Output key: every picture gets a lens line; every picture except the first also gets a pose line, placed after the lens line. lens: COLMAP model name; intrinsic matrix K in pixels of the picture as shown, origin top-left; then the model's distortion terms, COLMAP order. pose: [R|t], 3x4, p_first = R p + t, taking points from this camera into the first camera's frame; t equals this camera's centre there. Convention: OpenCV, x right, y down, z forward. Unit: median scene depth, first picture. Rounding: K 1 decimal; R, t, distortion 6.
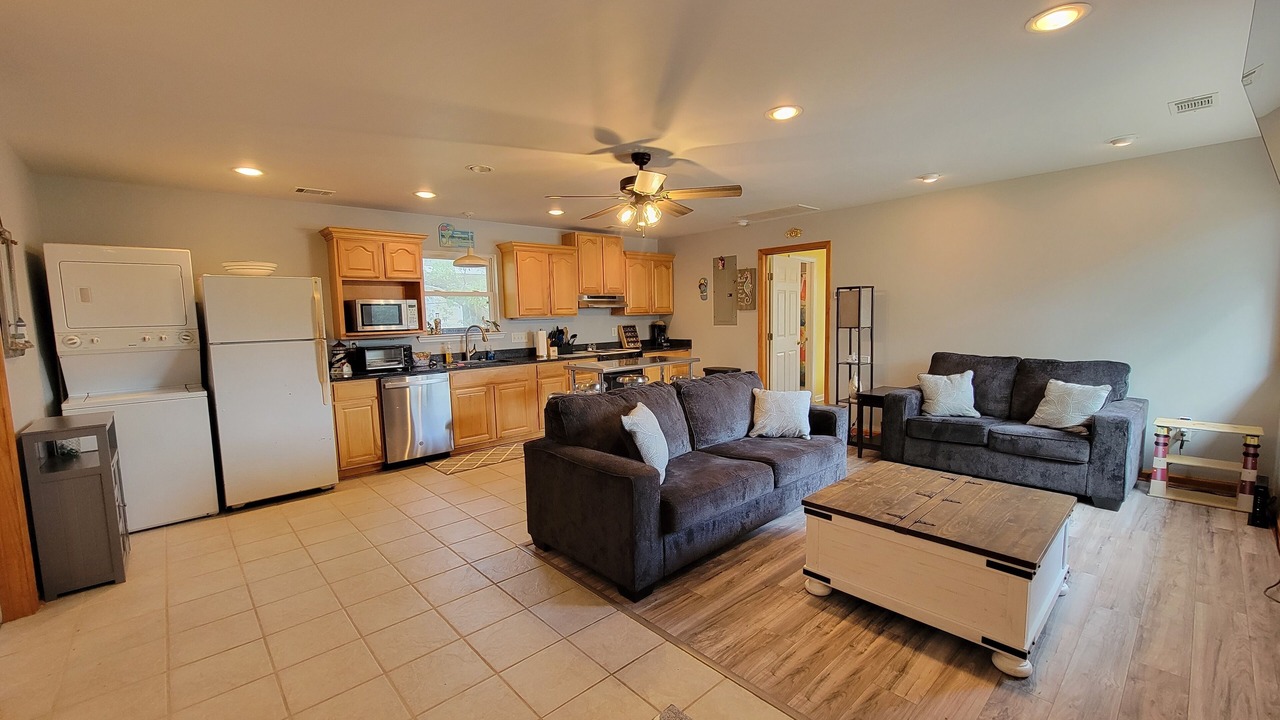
lens RADIAL K [[520.7, 0, 639.0], [0, 520.7, 363.7], [0, 0, 1]] dist [-0.003029, -0.000158]
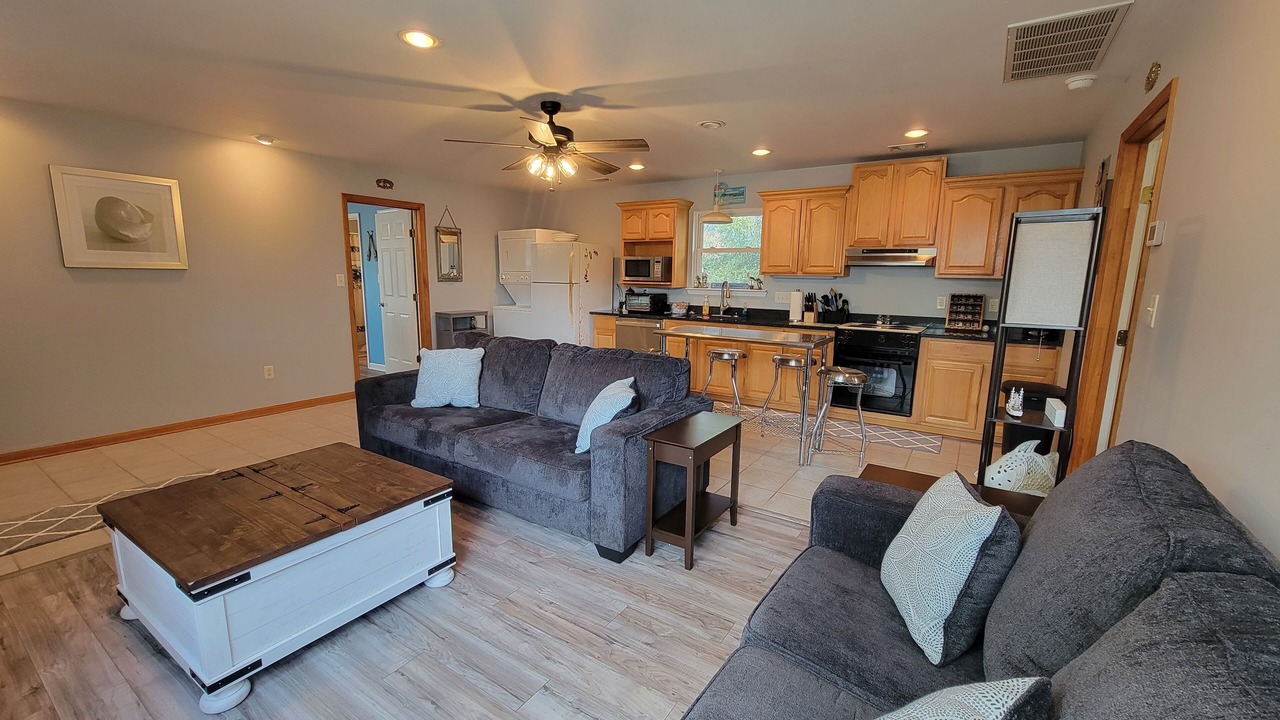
lens RADIAL K [[520.7, 0, 639.0], [0, 520.7, 363.7], [0, 0, 1]] dist [-0.003029, -0.000158]
pose [[0.248320, 0.190778, -0.949706, 0.641768], [-0.113281, 0.979406, 0.167125, -0.065795], [0.962031, 0.066083, 0.264818, 0.568556]]
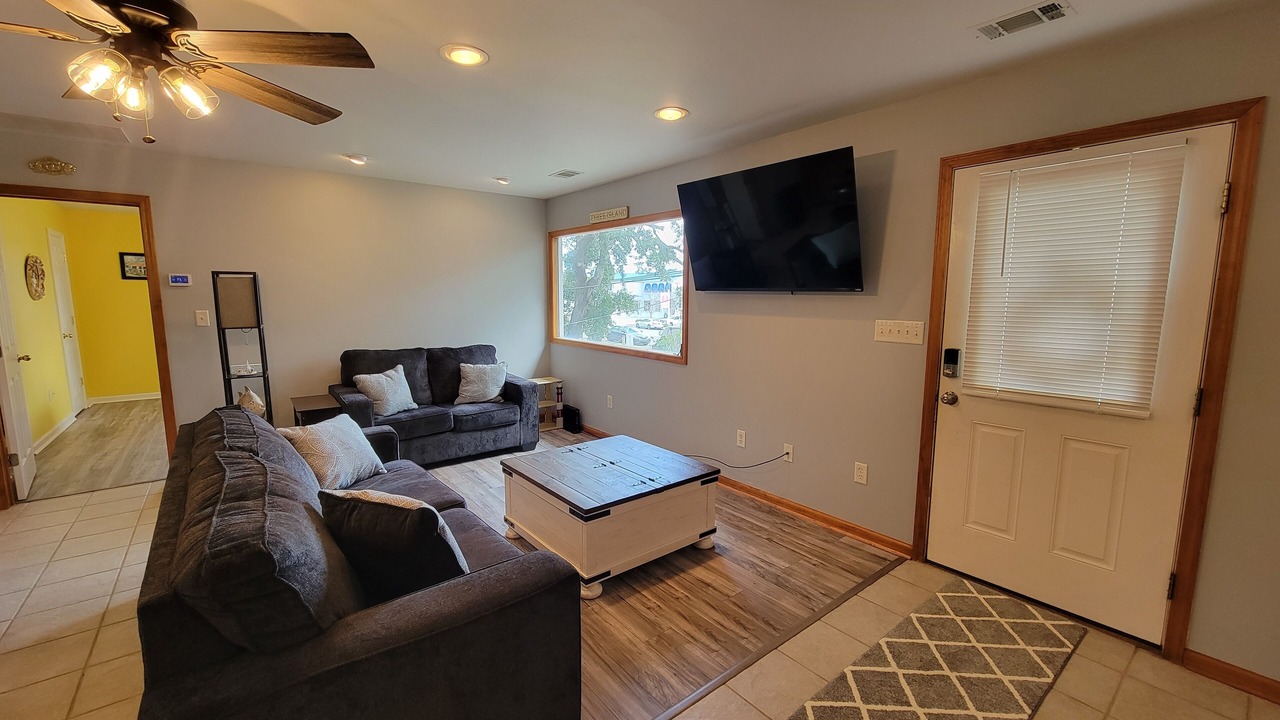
lens RADIAL K [[520.7, 0, 639.0], [0, 520.7, 363.7], [0, 0, 1]] dist [-0.003029, -0.000158]
pose [[0.067064, -0.110244, 0.991639, -0.258943], [0.089806, 0.990510, 0.104045, -0.040483], [-0.993699, 0.082077, 0.076328, 0.353327]]
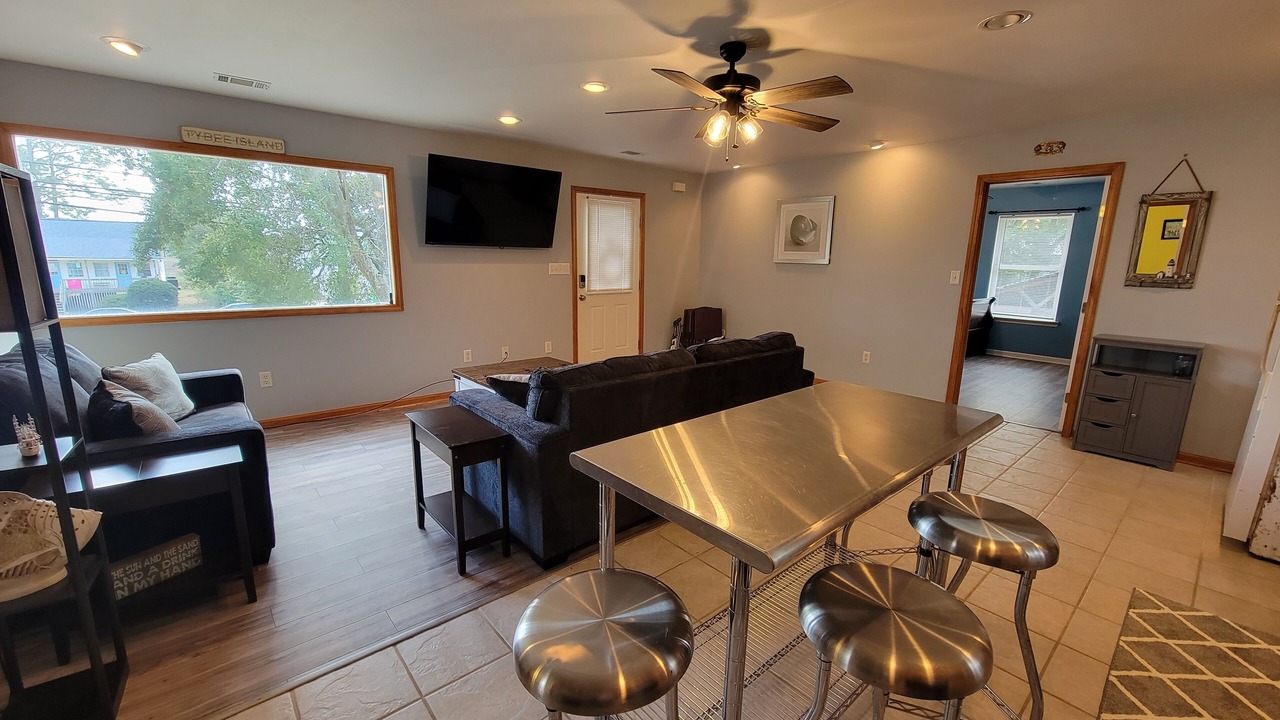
lens RADIAL K [[520.7, 0, 639.0], [0, 520.7, 363.7], [0, 0, 1]] dist [-0.003029, -0.000158]
pose [[-0.999543, 0.002403, 0.030131, 0.071709], [0.011177, 0.955565, 0.294568, -0.113326], [-0.028085, 0.294770, -0.955155, 1.130375]]
